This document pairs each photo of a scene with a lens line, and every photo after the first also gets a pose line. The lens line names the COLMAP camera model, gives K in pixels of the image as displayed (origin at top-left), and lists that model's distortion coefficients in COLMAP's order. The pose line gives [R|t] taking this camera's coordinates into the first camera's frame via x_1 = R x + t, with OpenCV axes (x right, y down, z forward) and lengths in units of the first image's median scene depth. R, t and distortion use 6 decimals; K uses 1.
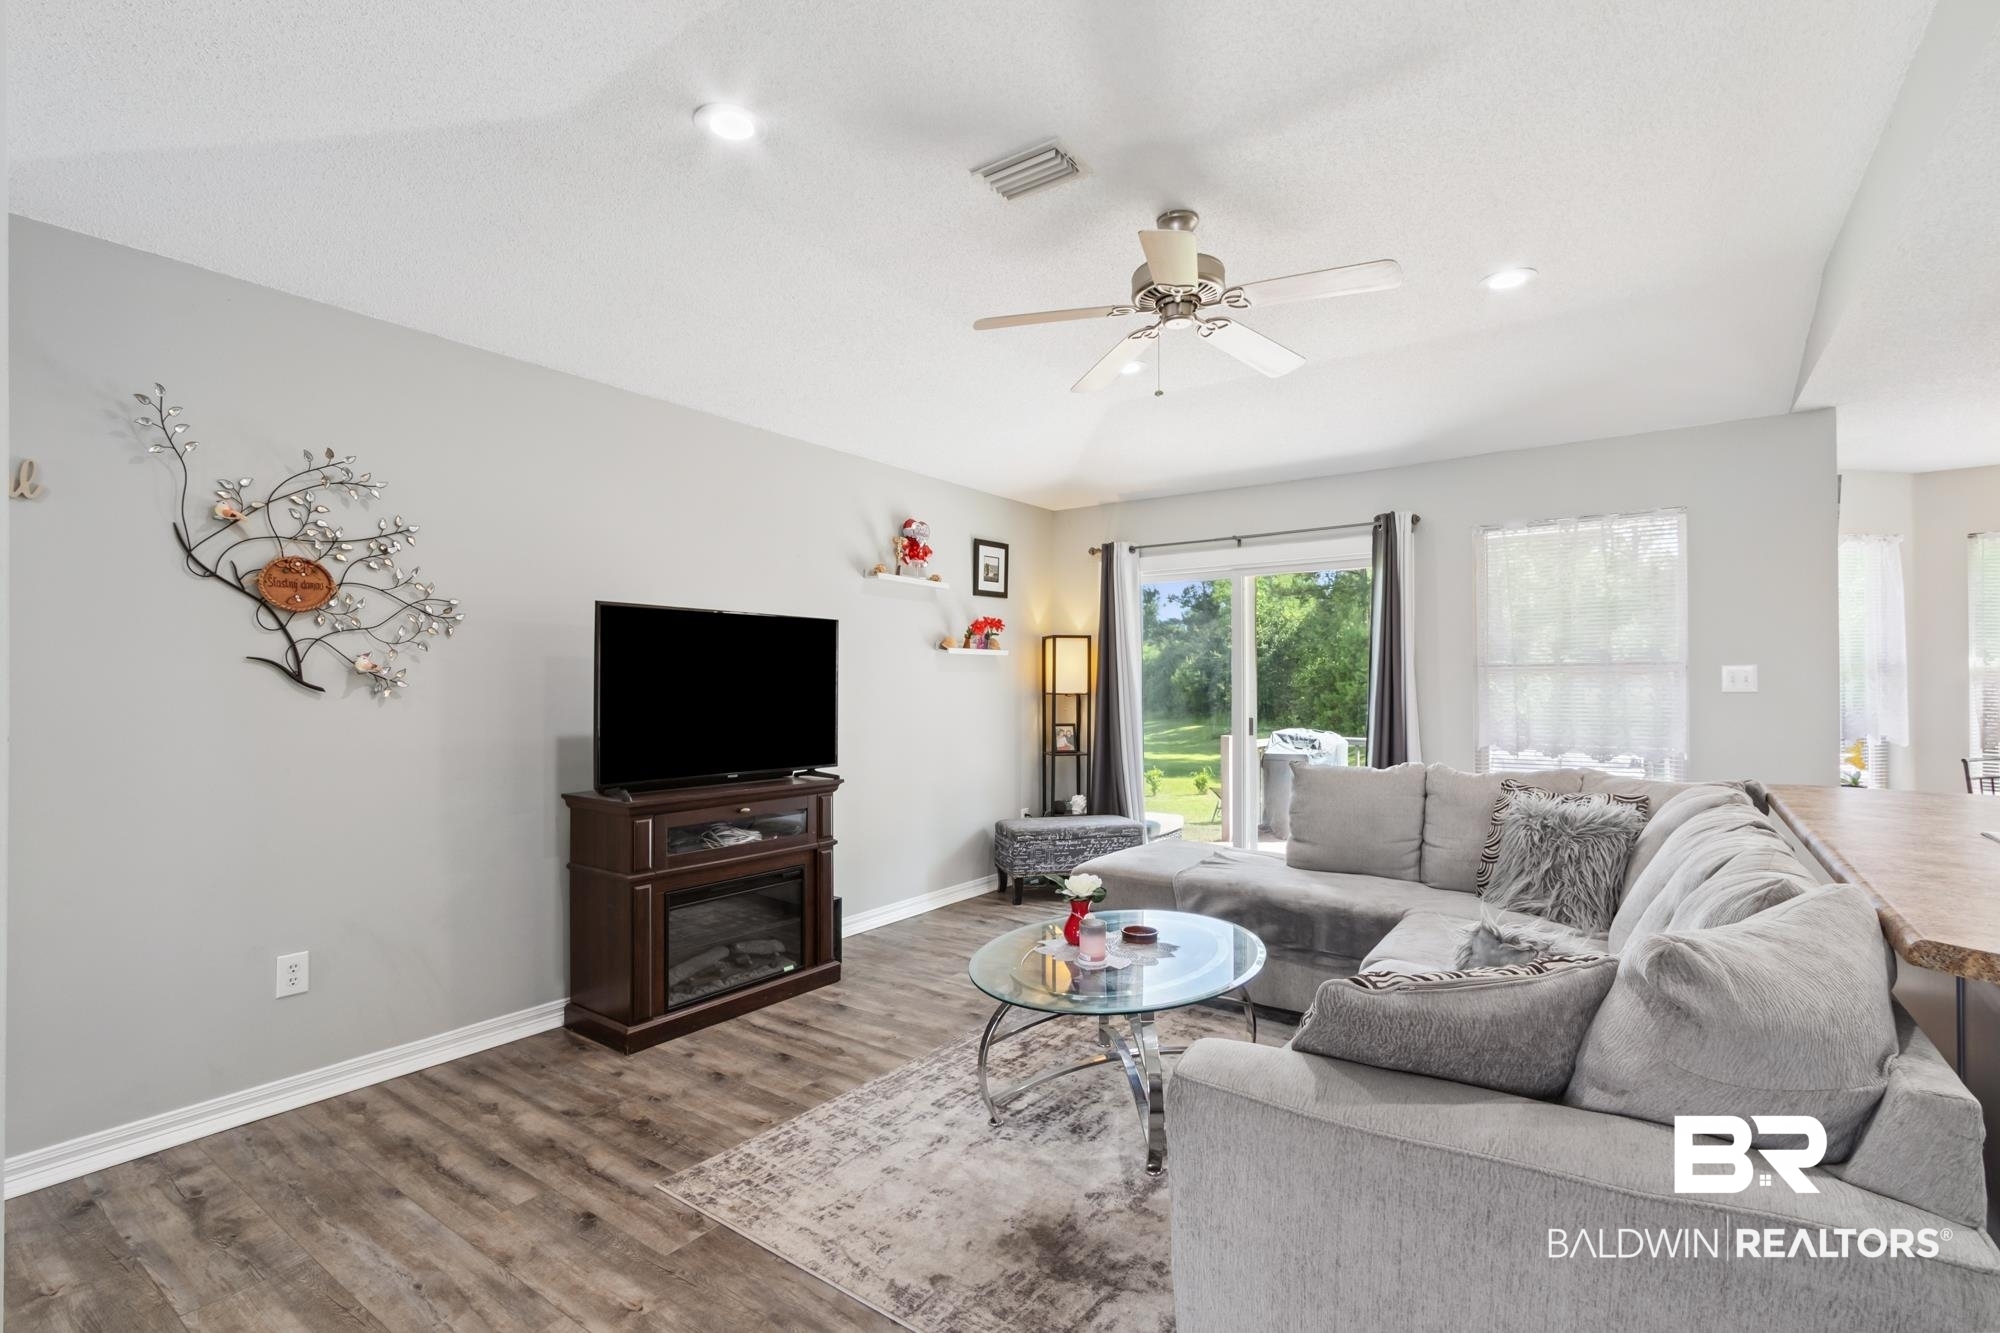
lens RADIAL K [[912.0, 0, 981.6], [0, 912.0, 686.0], [0, 0, 1]] dist [0.006552, -0.009895]
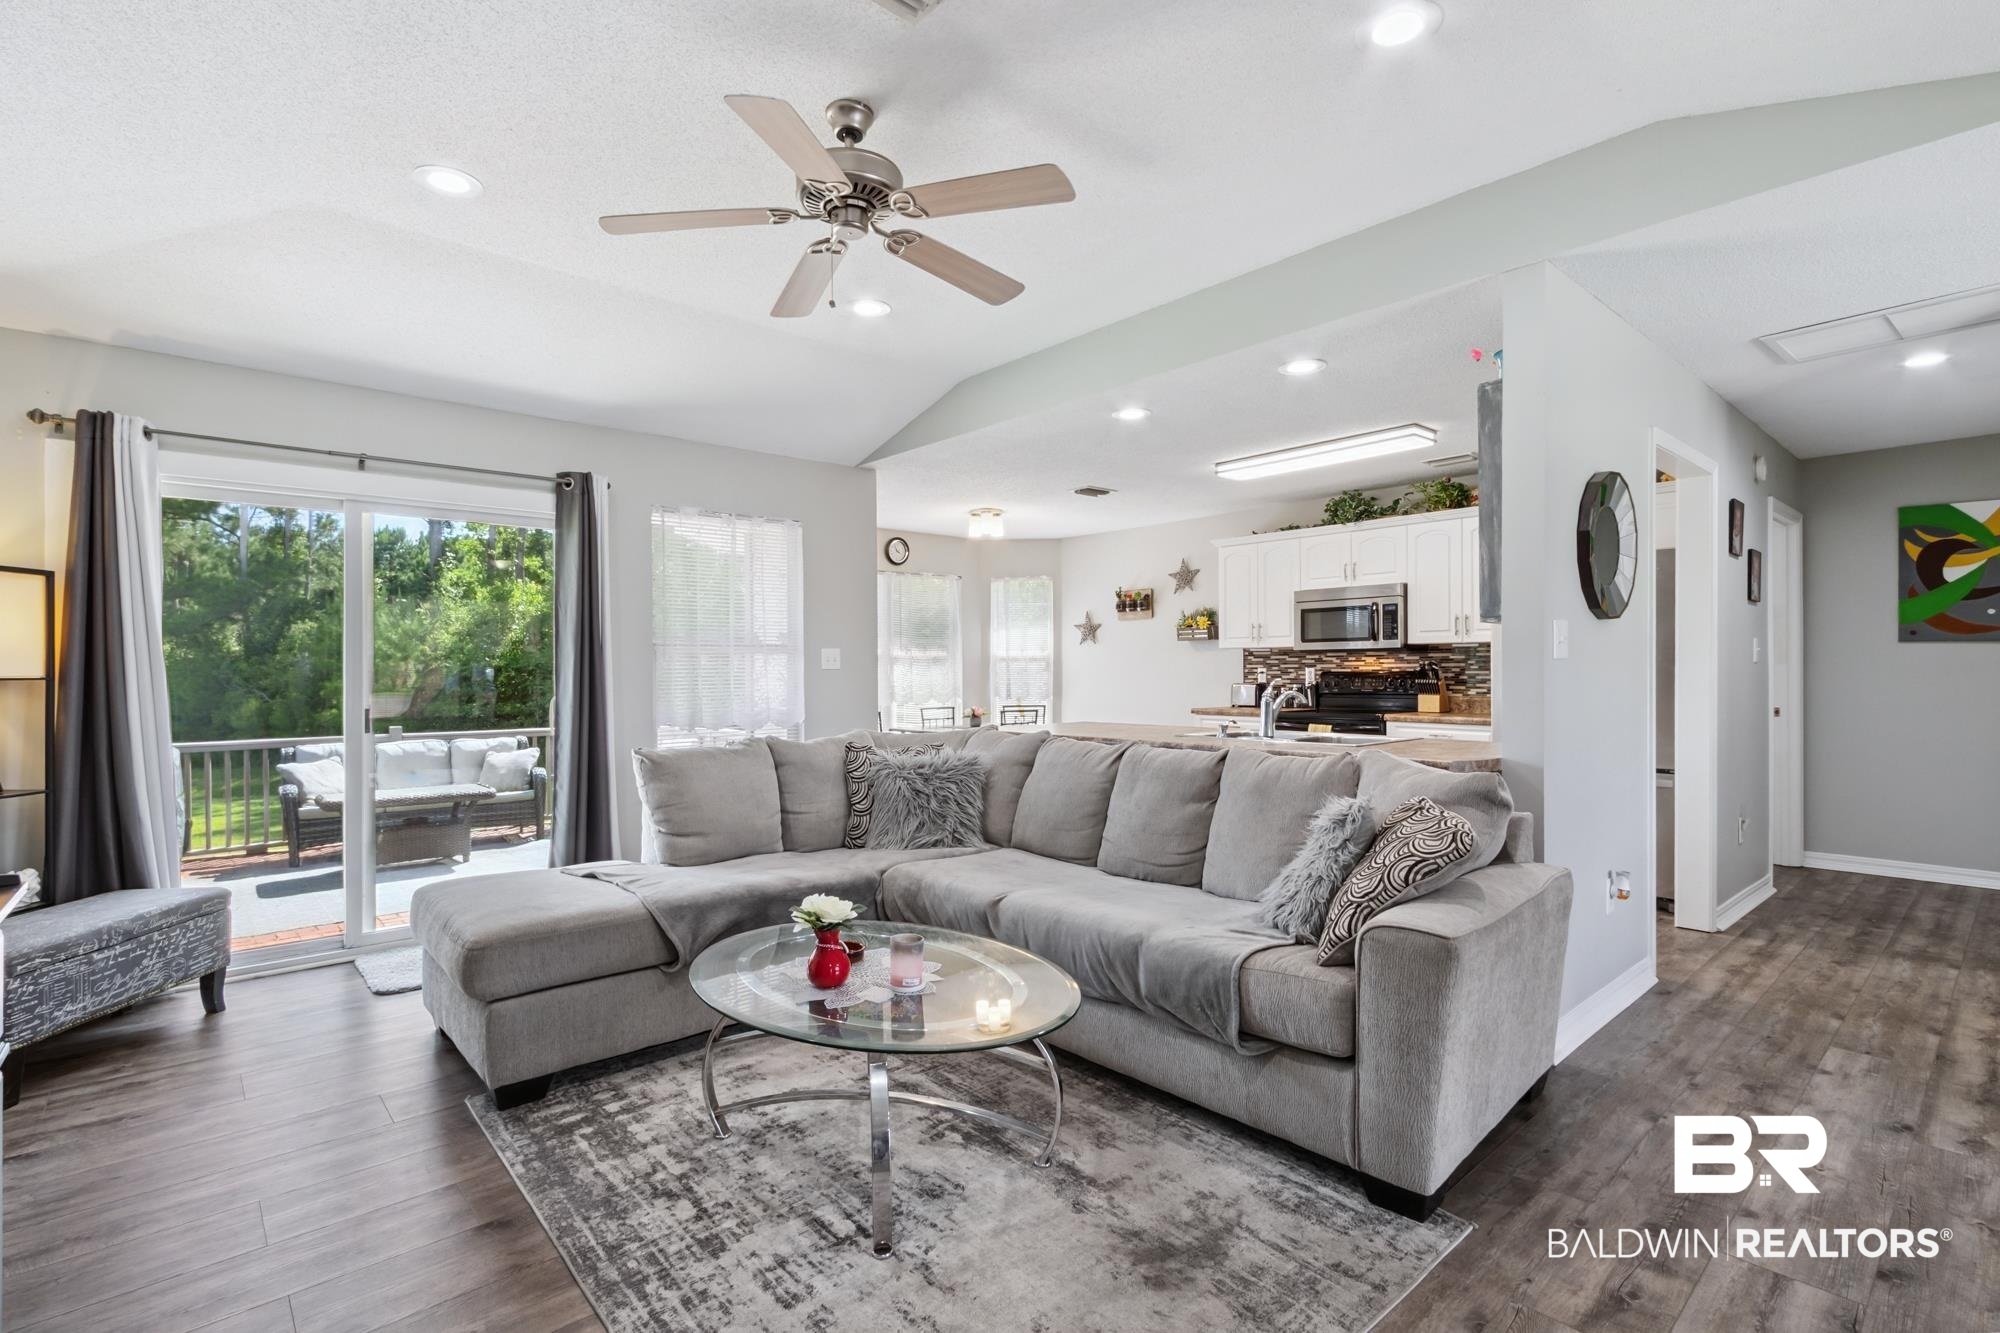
lens RADIAL K [[931.9, 0, 999.5], [0, 931.9, 667.6], [0, 0, 1]] dist [-0.000678, -0.000307]
pose [[0.206784, 0.004529, 0.978376, -0.552832], [0.008042, 0.999948, -0.006328, 0.018630], [-0.978354, 0.009177, 0.206737, 0.607465]]
